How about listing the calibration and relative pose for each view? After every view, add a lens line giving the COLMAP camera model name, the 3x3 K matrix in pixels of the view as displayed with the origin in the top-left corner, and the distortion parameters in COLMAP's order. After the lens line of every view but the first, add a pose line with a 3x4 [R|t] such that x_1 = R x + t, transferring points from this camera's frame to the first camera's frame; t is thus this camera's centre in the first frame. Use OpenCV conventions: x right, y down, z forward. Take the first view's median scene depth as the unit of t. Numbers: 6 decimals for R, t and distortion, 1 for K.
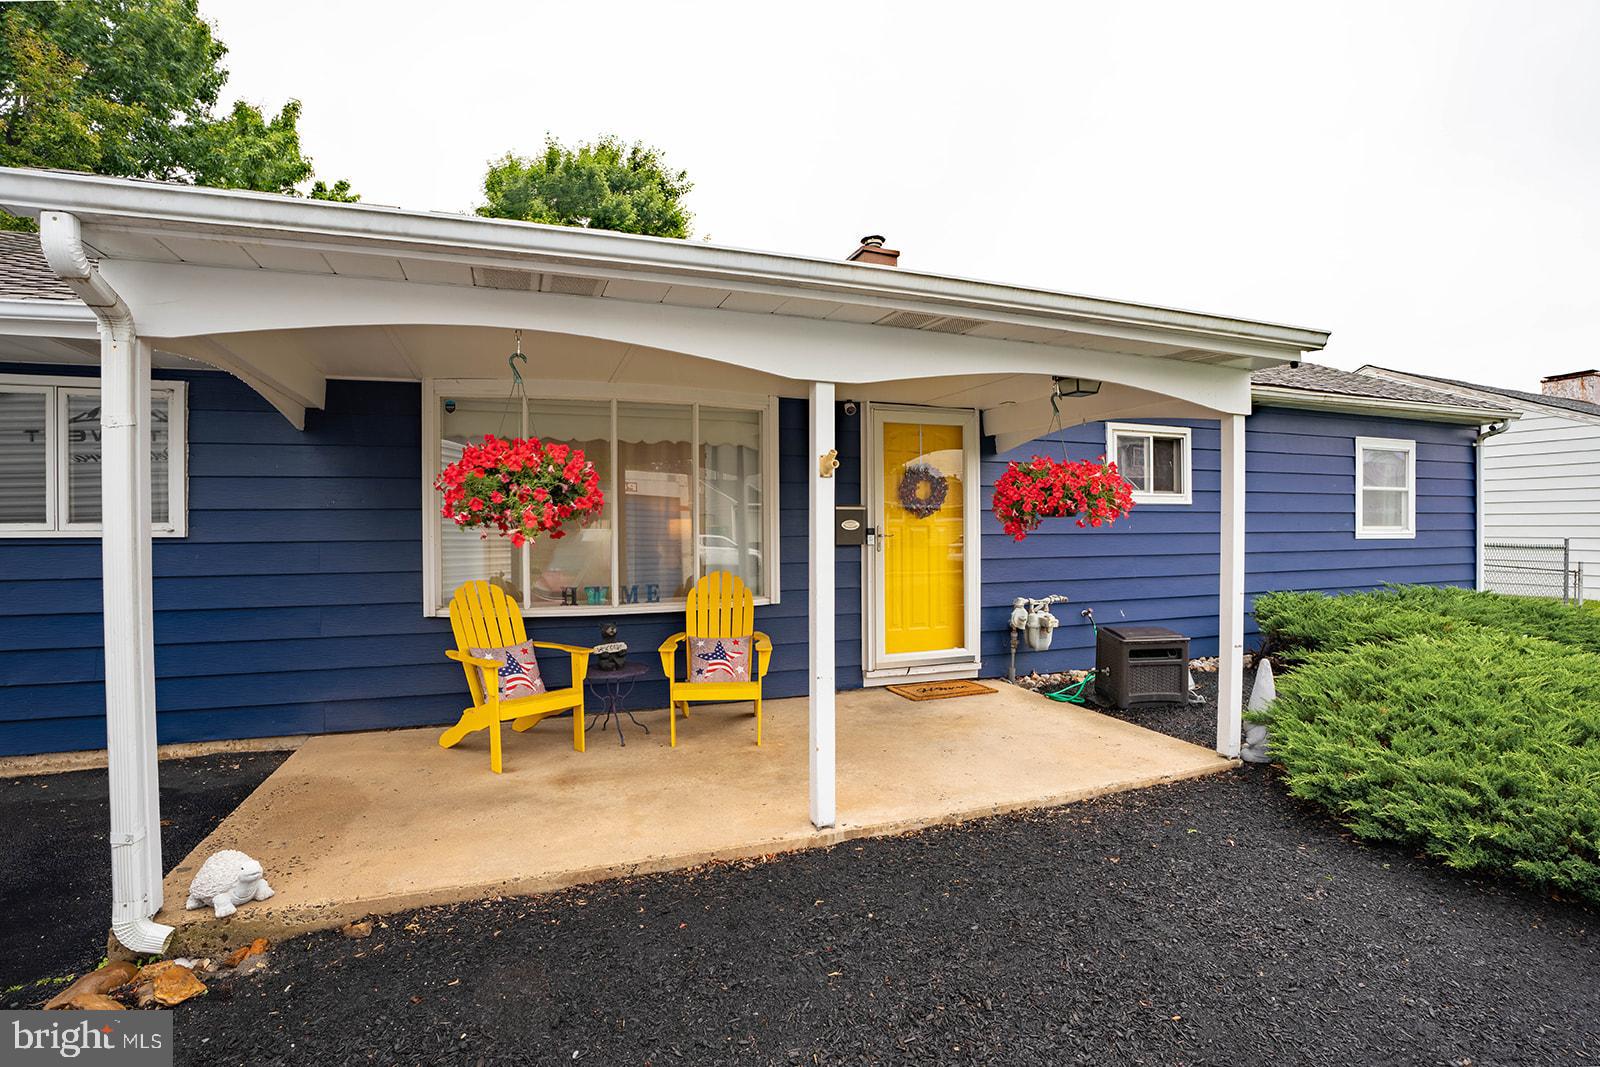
lens RADIAL K [[739.7, 0, 784.7], [0, 739.7, 537.8], [0, 0, 1]] dist [-0.054611, 0.011211]
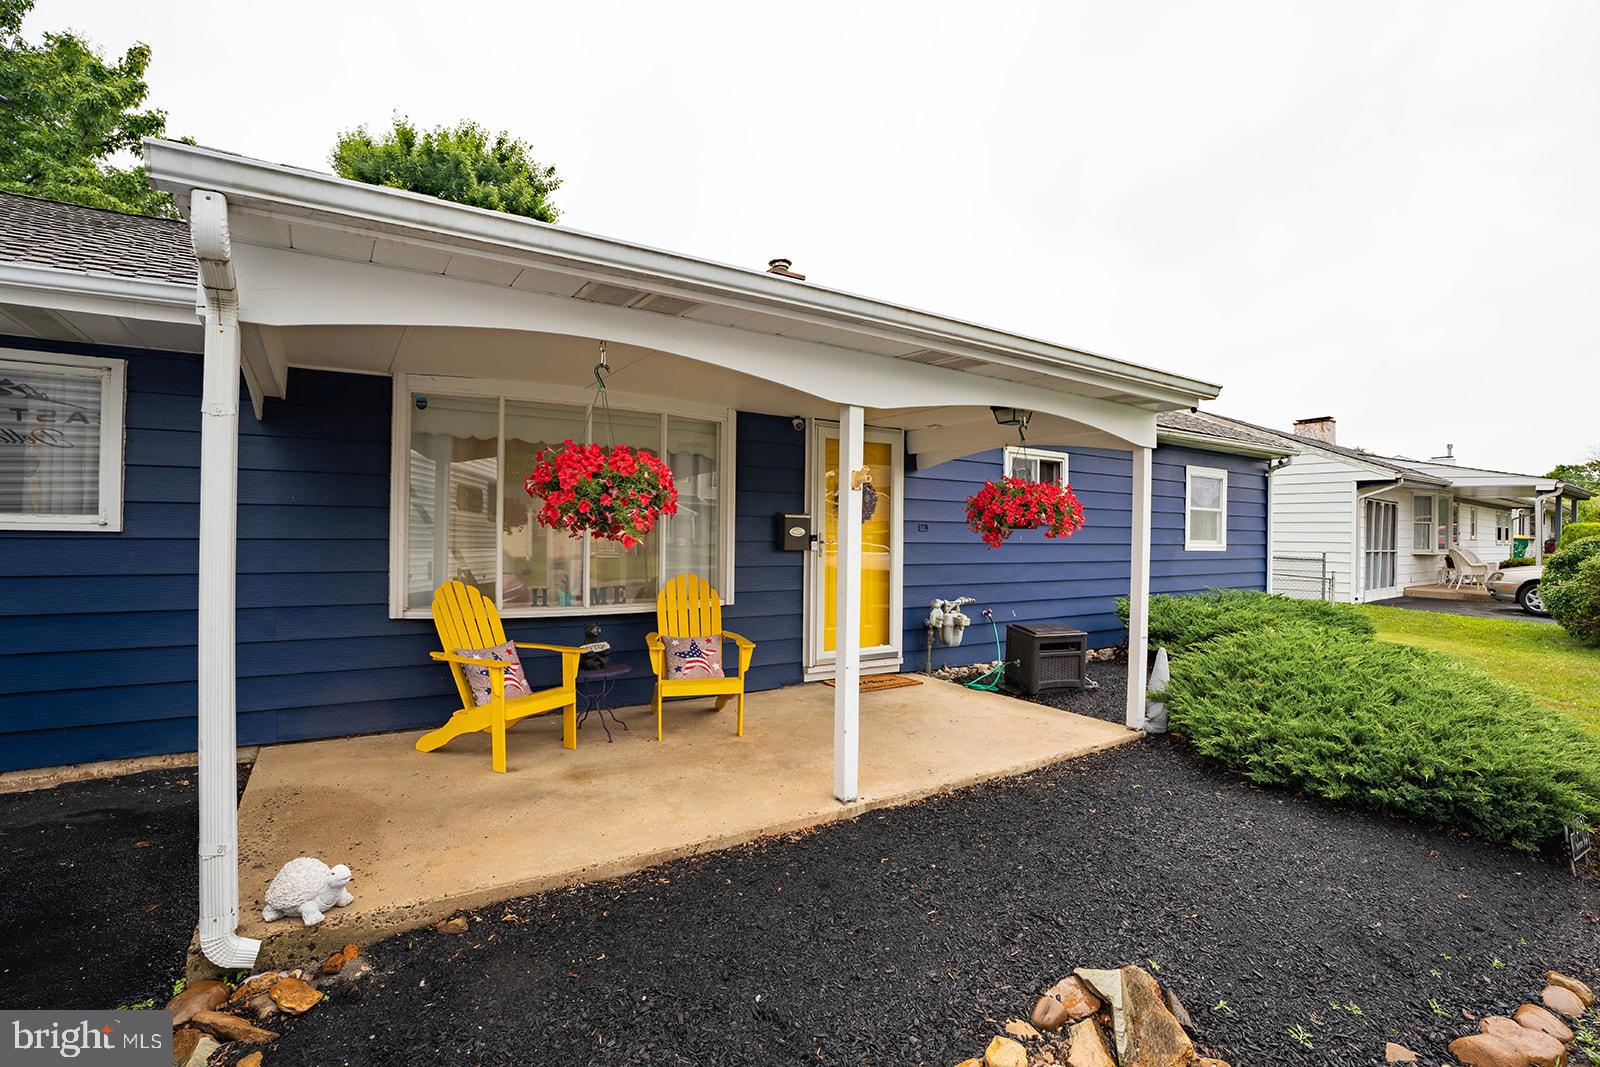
lens RADIAL K [[739.7, 0, 762.0], [0, 739.7, 535.7], [0, 0, 1]] dist [-0.054611, 0.011211]
pose [[0.976388, 0.017517, 0.215311, -0.257152], [-0.015233, 0.999809, -0.012260, 0.003507], [-0.215485, 0.008691, 0.976468, -0.056702]]
